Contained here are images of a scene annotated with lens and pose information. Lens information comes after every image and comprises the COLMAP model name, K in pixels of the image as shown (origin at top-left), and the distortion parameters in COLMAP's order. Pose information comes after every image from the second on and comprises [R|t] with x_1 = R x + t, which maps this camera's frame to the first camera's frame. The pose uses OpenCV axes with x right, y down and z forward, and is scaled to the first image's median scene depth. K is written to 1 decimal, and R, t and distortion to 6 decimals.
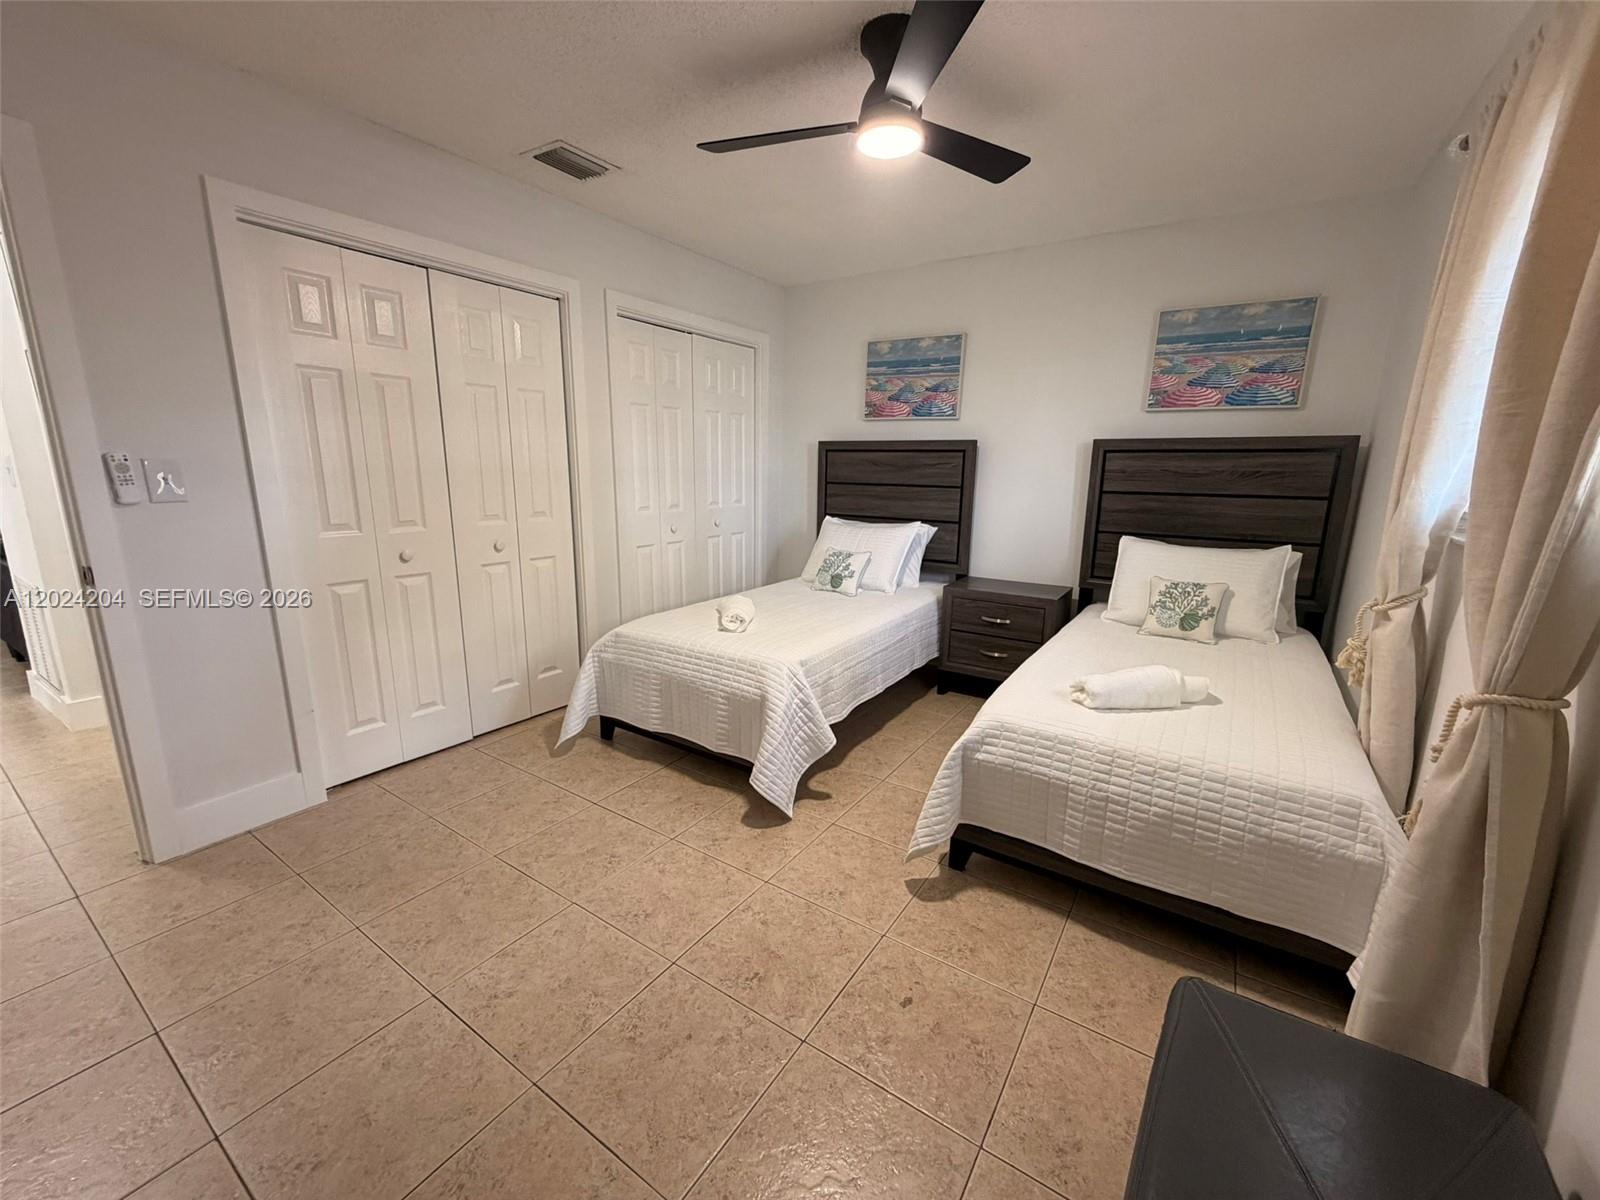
lens RADIAL K [[640.4, 0, 810.4], [0, 640.4, 608.7], [0, 0, 1]] dist [0.006092, -0.000200]
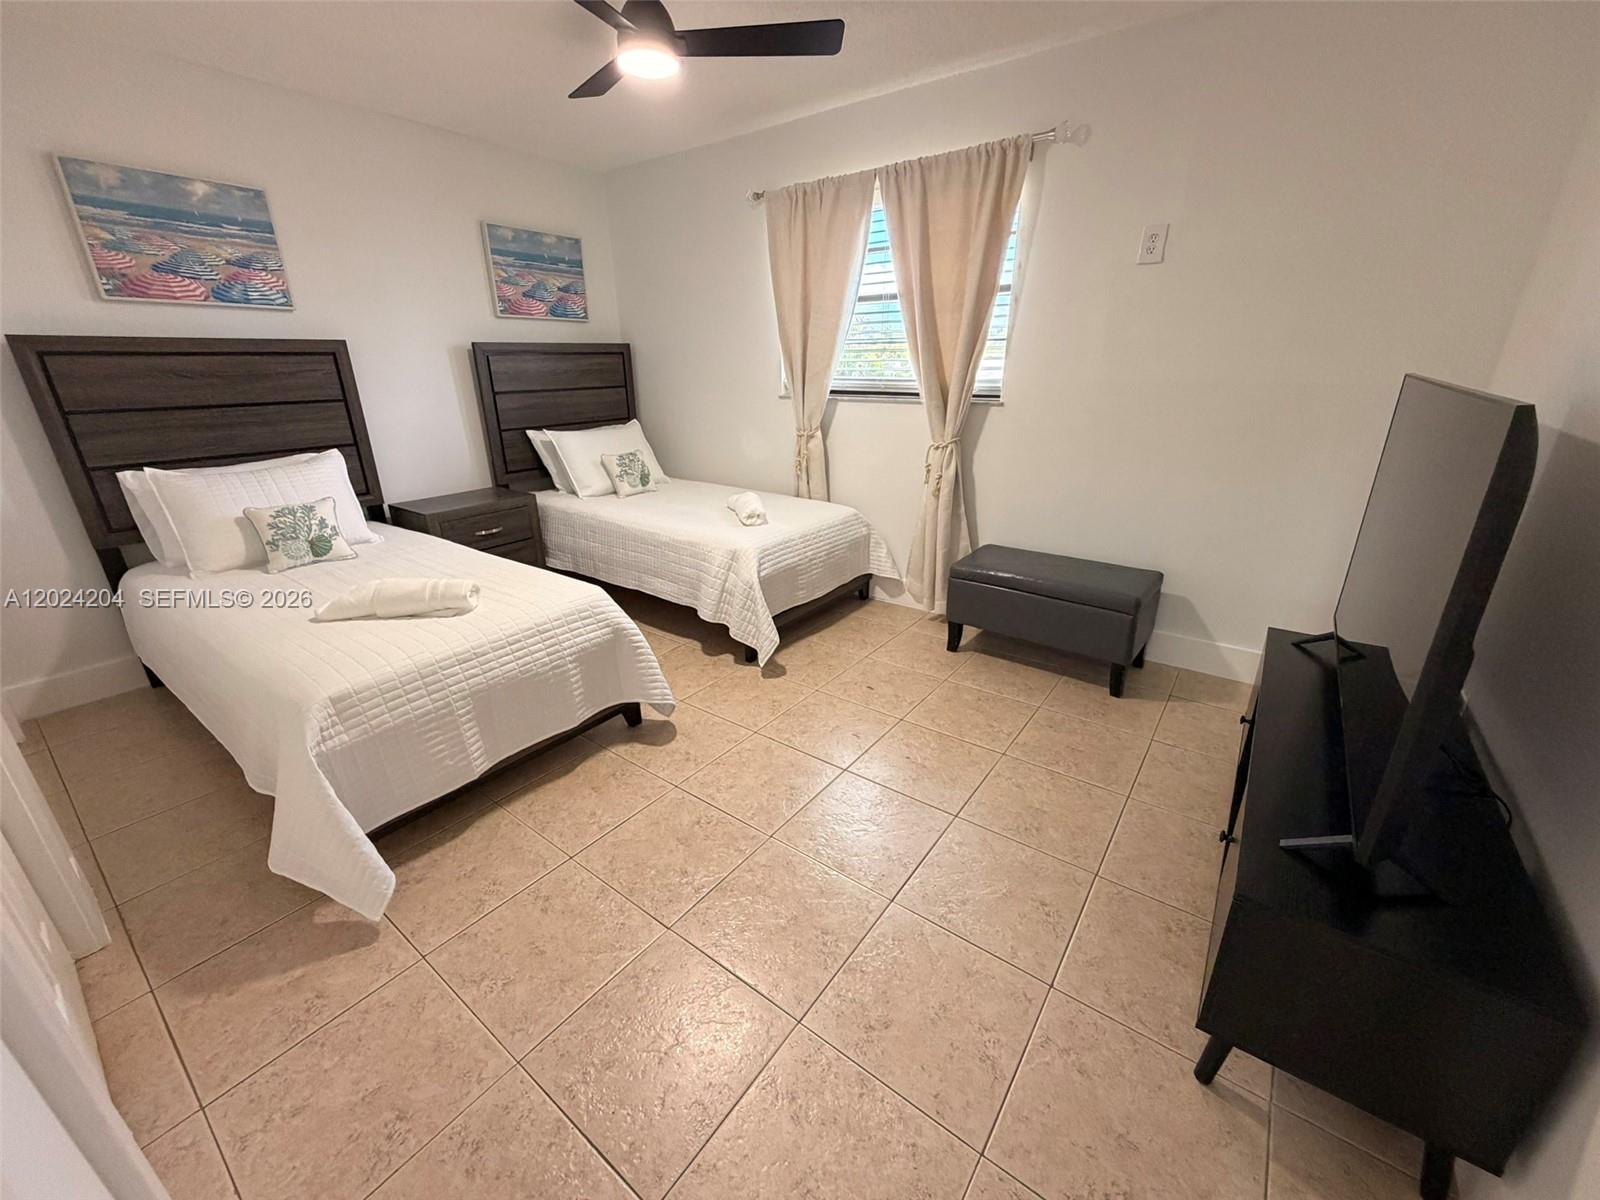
lens RADIAL K [[640.4, 0, 810.0], [0, 640.4, 596.3], [0, 0, 1]] dist [0.006092, -0.000200]
pose [[0.051365, -0.355251, 0.933358, -0.687369], [0.243420, 0.910859, 0.333292, -0.109142], [-0.968560, 0.210079, 0.133262, 0.444652]]
